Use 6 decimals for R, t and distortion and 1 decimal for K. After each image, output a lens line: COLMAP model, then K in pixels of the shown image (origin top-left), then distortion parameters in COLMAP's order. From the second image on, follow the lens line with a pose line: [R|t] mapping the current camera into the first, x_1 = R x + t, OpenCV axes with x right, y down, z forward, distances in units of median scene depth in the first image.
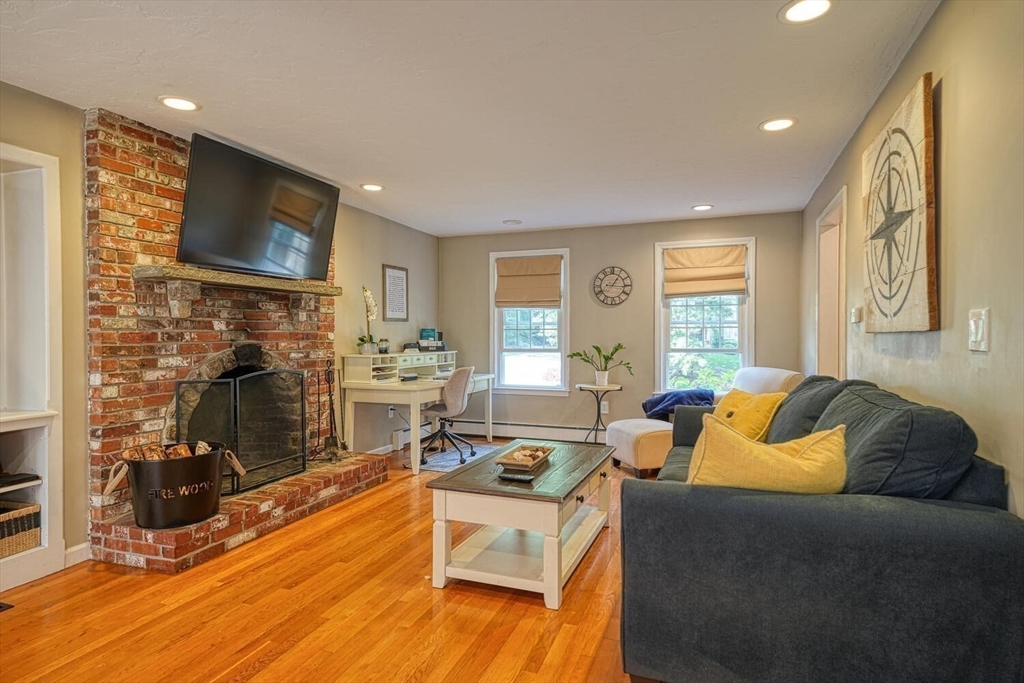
lens RADIAL K [[557.6, 0, 518.8], [0, 557.6, 336.6], [0, 0, 1]] dist [0.016995, -0.003031]
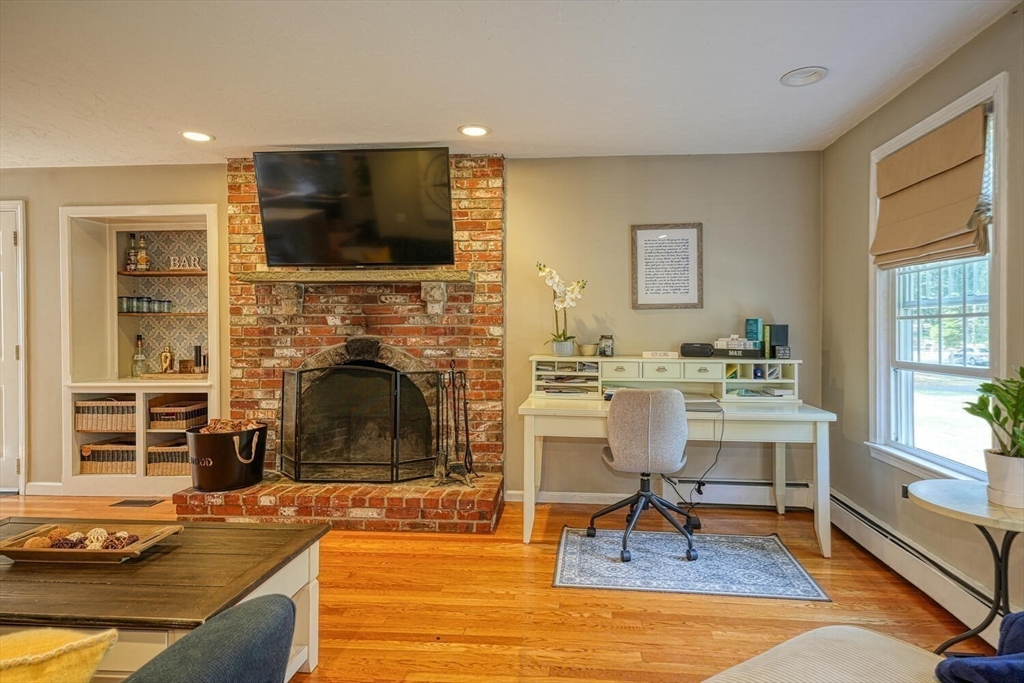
lens RADIAL K [[557.6, 0, 533.4], [0, 557.6, 330.5], [0, 0, 1]] dist [0.016995, -0.003031]
pose [[0.268820, 0.000213, -0.963190, 0.581703], [-0.002644, 0.999996, -0.000517, -0.001738], [0.963187, 0.002685, 0.268820, 1.076141]]
